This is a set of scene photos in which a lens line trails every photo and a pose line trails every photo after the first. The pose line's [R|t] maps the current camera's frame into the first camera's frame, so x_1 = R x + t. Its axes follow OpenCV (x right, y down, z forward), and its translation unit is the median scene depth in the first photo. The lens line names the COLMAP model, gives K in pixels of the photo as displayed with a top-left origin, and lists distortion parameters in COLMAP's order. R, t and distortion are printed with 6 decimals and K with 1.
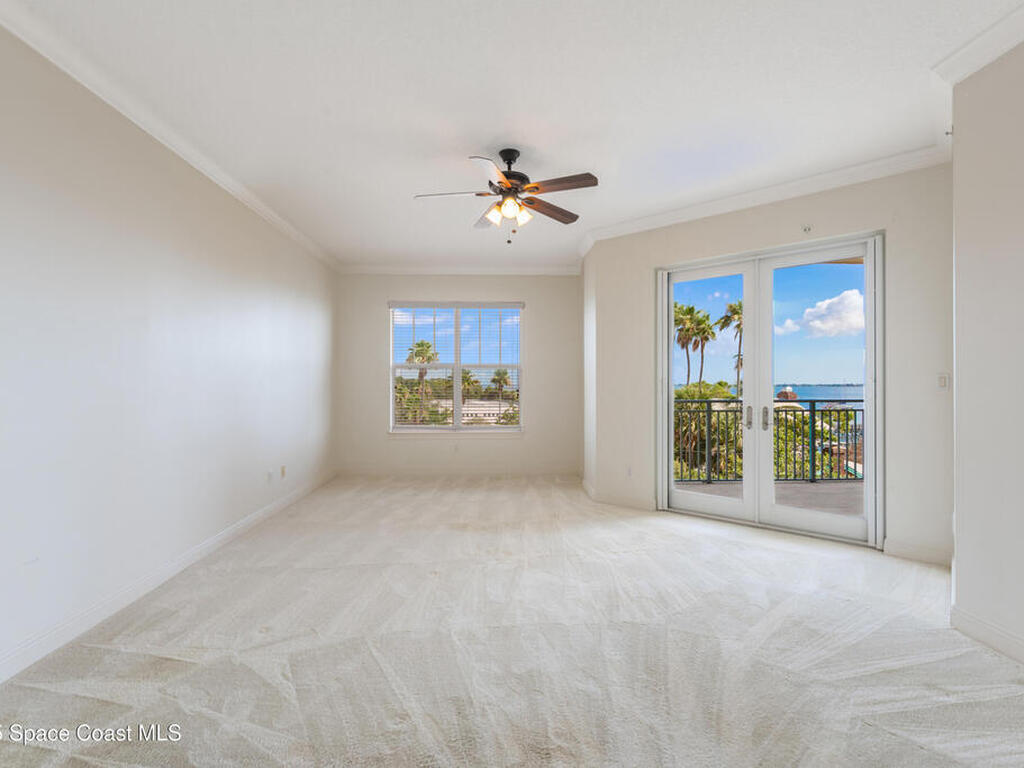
lens RADIAL K [[454.0, 0, 511.8], [0, 454.0, 380.9], [0, 0, 1]] dist [0.000329, -0.000256]
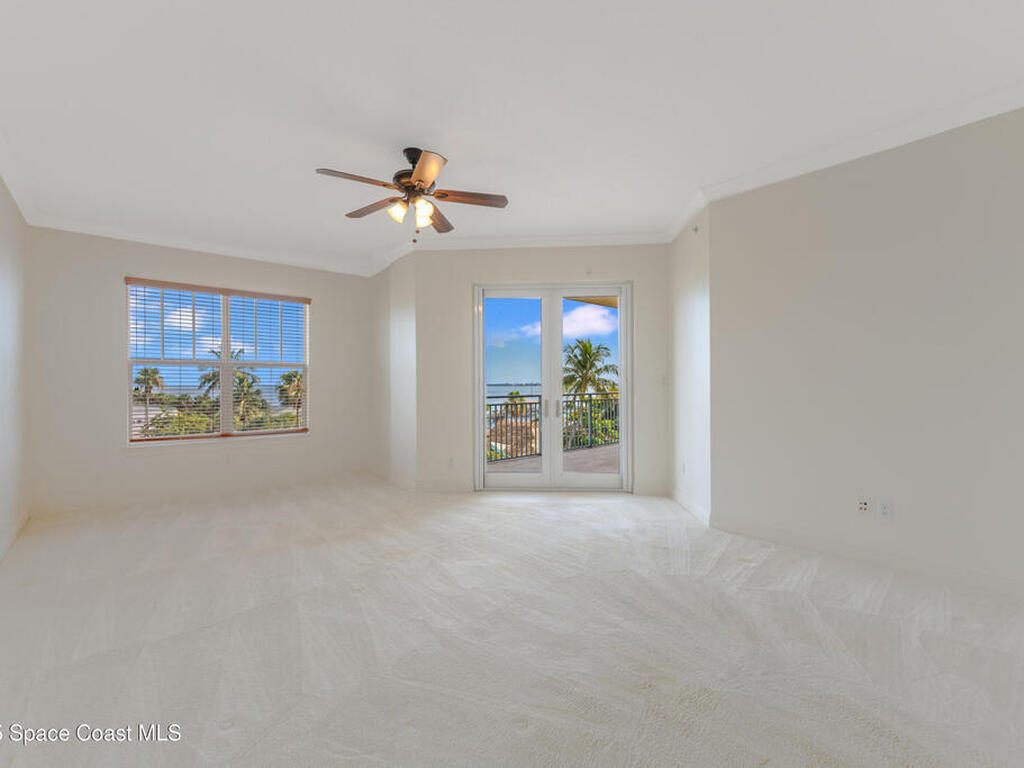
lens RADIAL K [[413.2, 0, 512.1], [0, 413.2, 378.3], [0, 0, 1]] dist [0.012236, 0.000028]
pose [[0.812479, 0.005124, 0.582968, -0.304676], [-0.000664, 0.999969, -0.007863, 0.004221], [-0.582990, 0.006001, 0.812457, 0.108621]]
